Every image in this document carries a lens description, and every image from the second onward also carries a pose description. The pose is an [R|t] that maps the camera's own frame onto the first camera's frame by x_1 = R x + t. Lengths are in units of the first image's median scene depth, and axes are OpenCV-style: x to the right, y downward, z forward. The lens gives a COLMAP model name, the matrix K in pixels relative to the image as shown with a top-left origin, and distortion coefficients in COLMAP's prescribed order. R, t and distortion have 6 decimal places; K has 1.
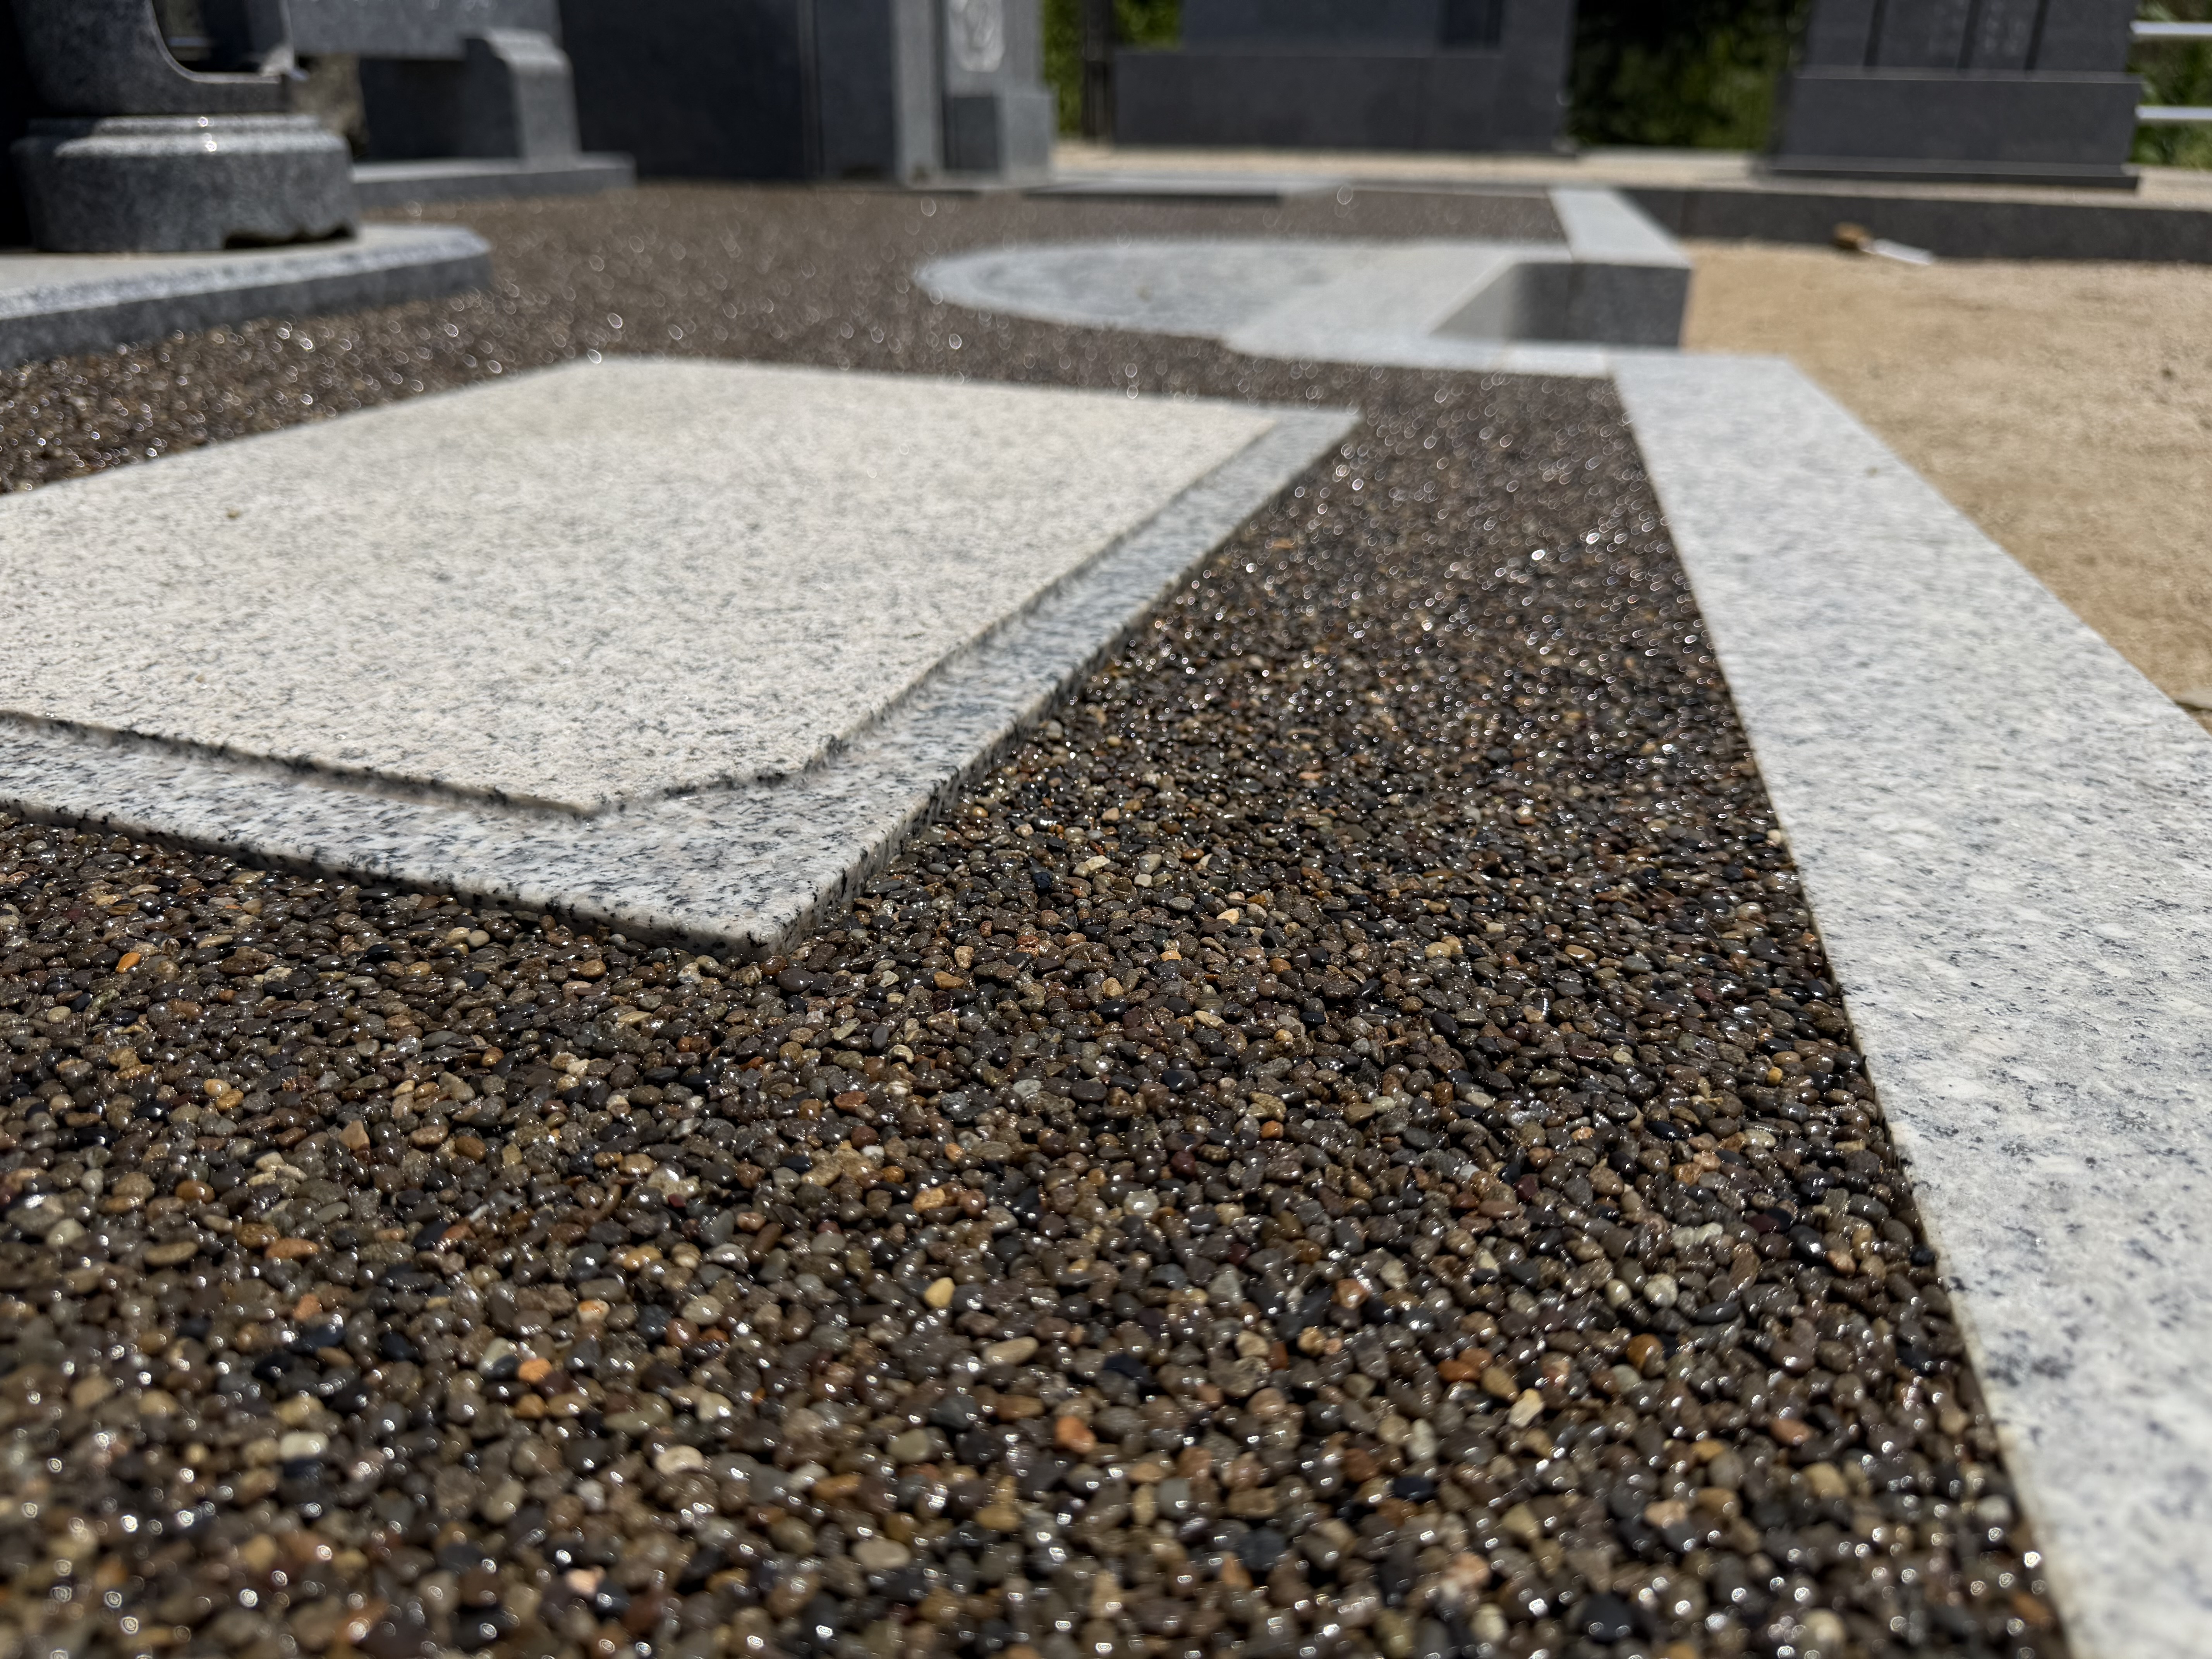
lens RADIAL K [[1548.8, 0, 1114.4], [0, 1548.8, 896.8], [0, 0, 1]] dist [0.001158, -0.045186]
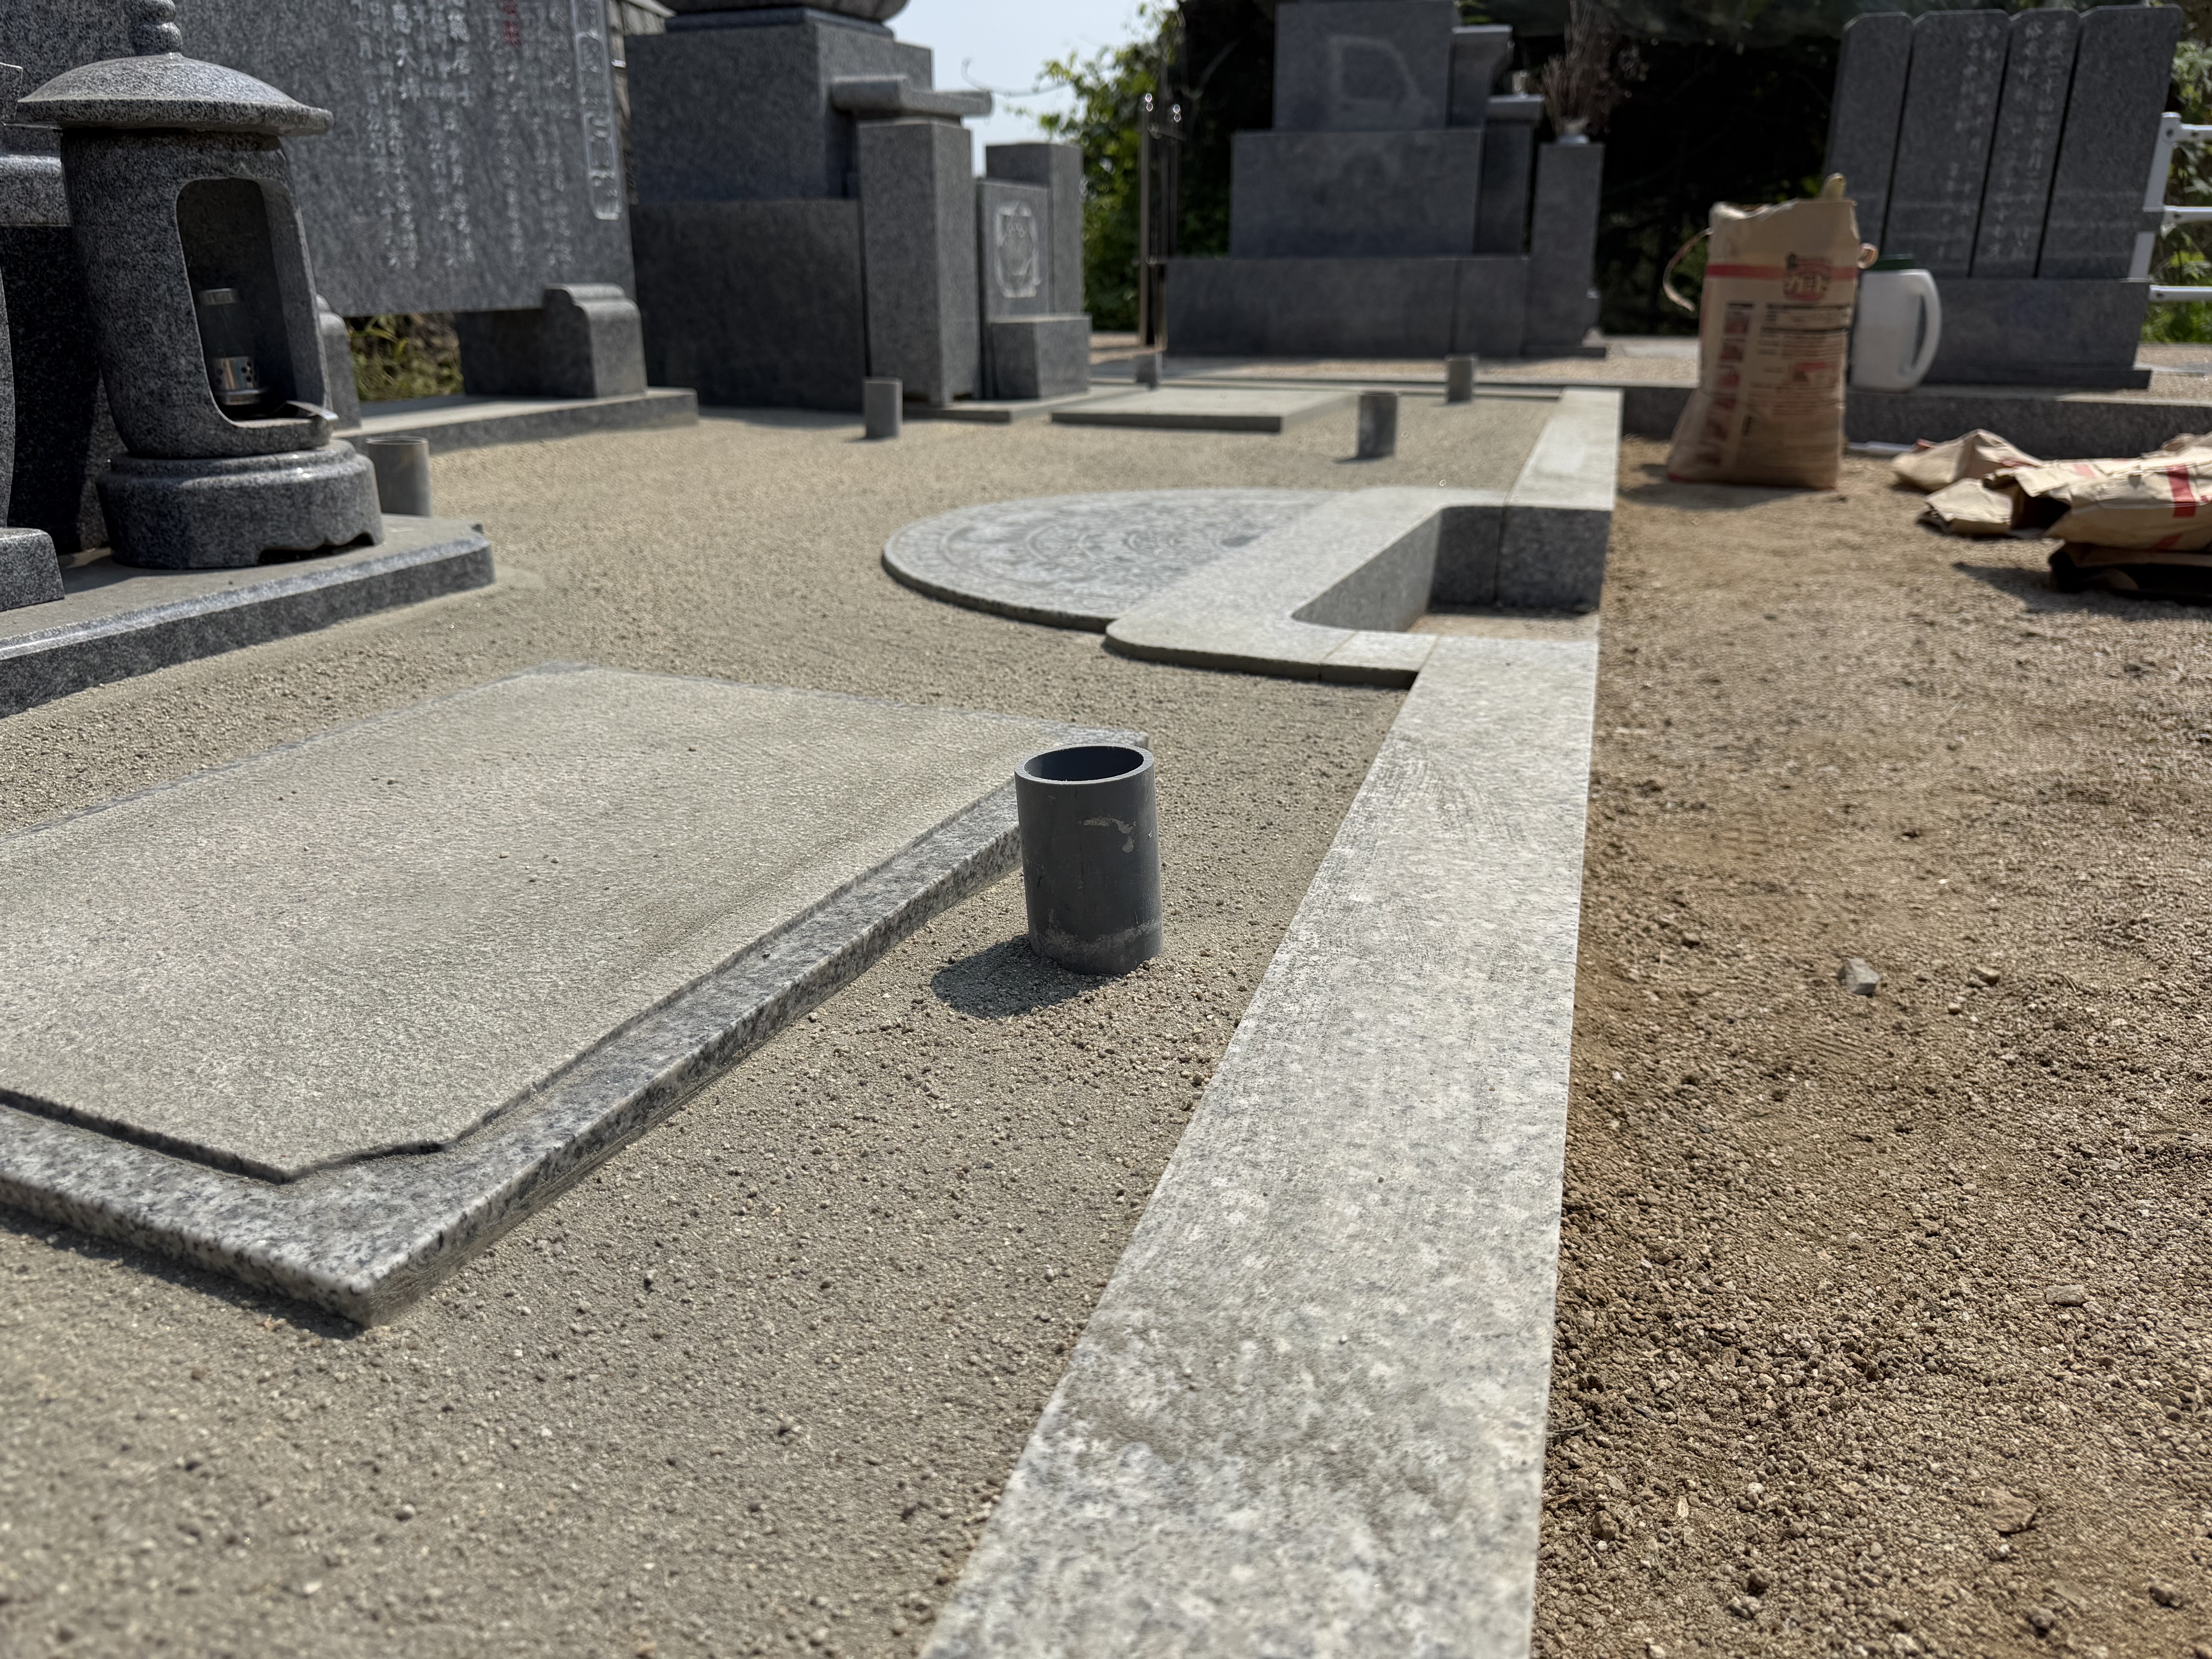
lens RADIAL K [[1574.6, 0, 1106.0], [0, 1574.6, 829.5], [0, 0, 1]] dist [-0.007335, -0.006017]
pose [[0.996680, 0.008762, -0.080948, 0.501870], [-0.018473, 0.992601, -0.120008, -0.202476], [0.079298, 0.121105, 0.989467, -0.399396]]
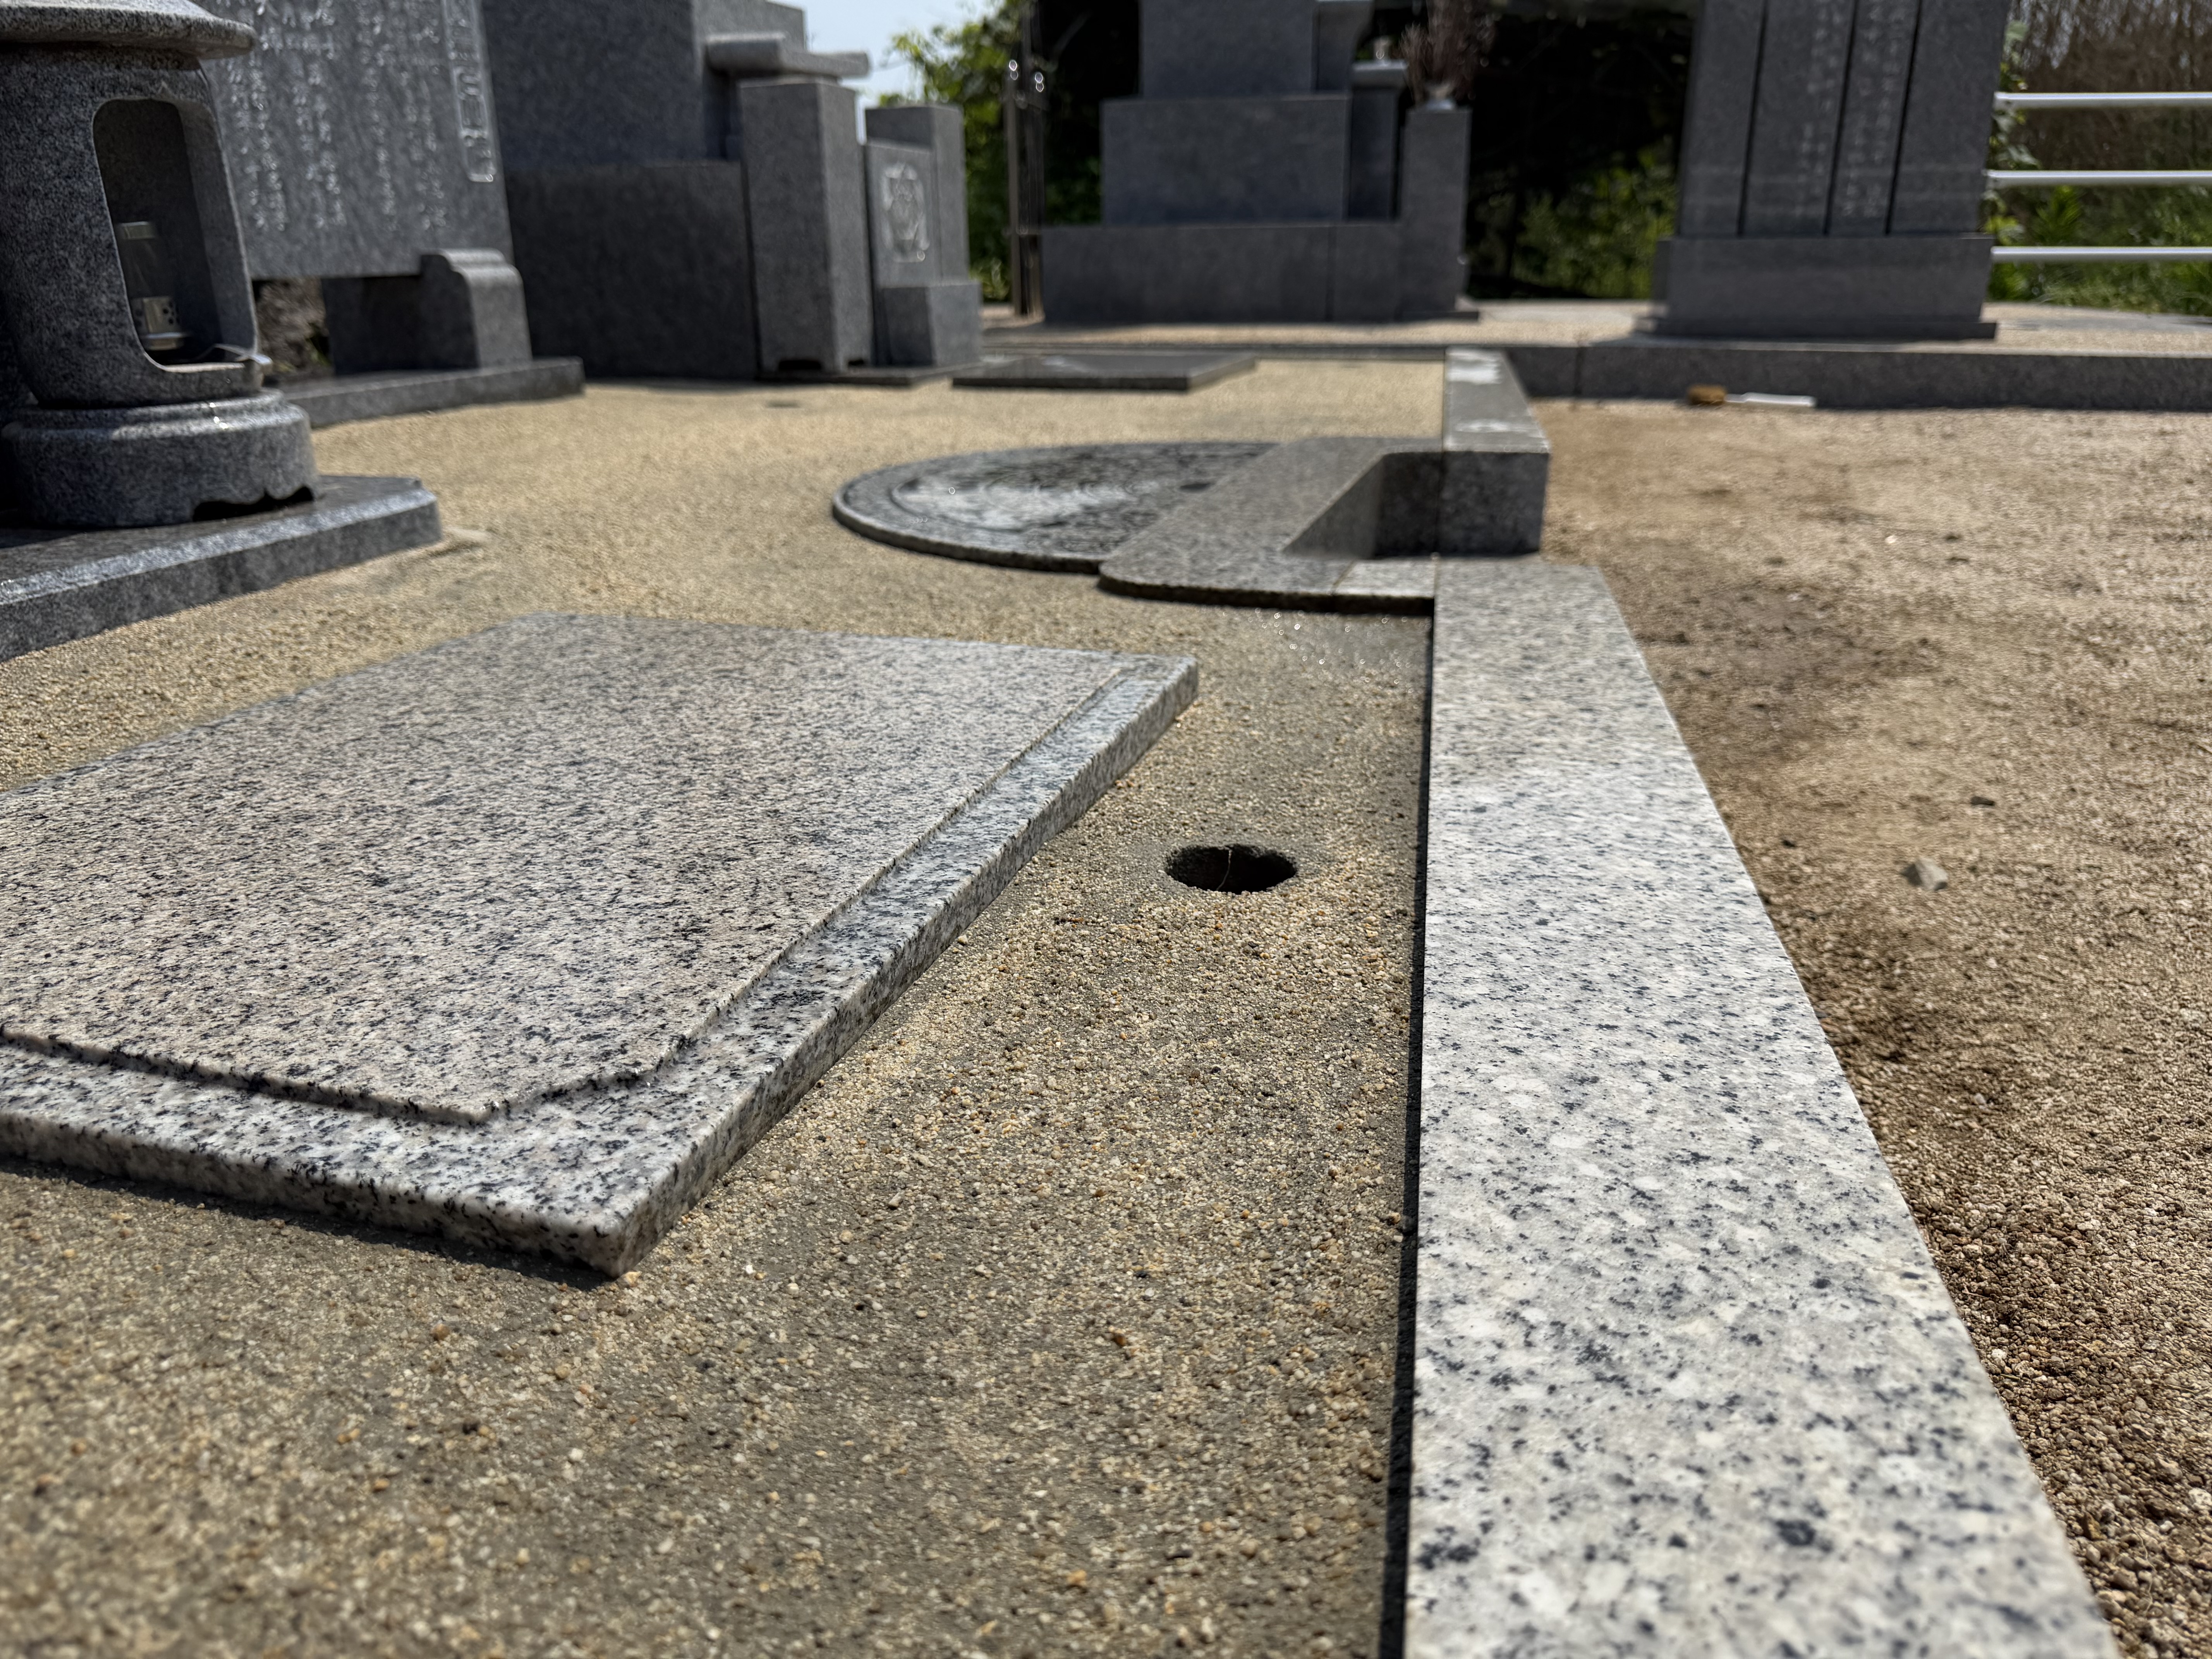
lens RADIAL K [[1580.9, 0, 1106.0], [0, 1580.9, 829.5], [0, 0, 1]] dist [-0.015652, -0.002584]
pose [[0.999363, -0.034442, 0.009342, 0.163392], [0.035272, 0.993099, -0.111847, -0.121760], [-0.005425, 0.112105, 0.993682, -0.306694]]
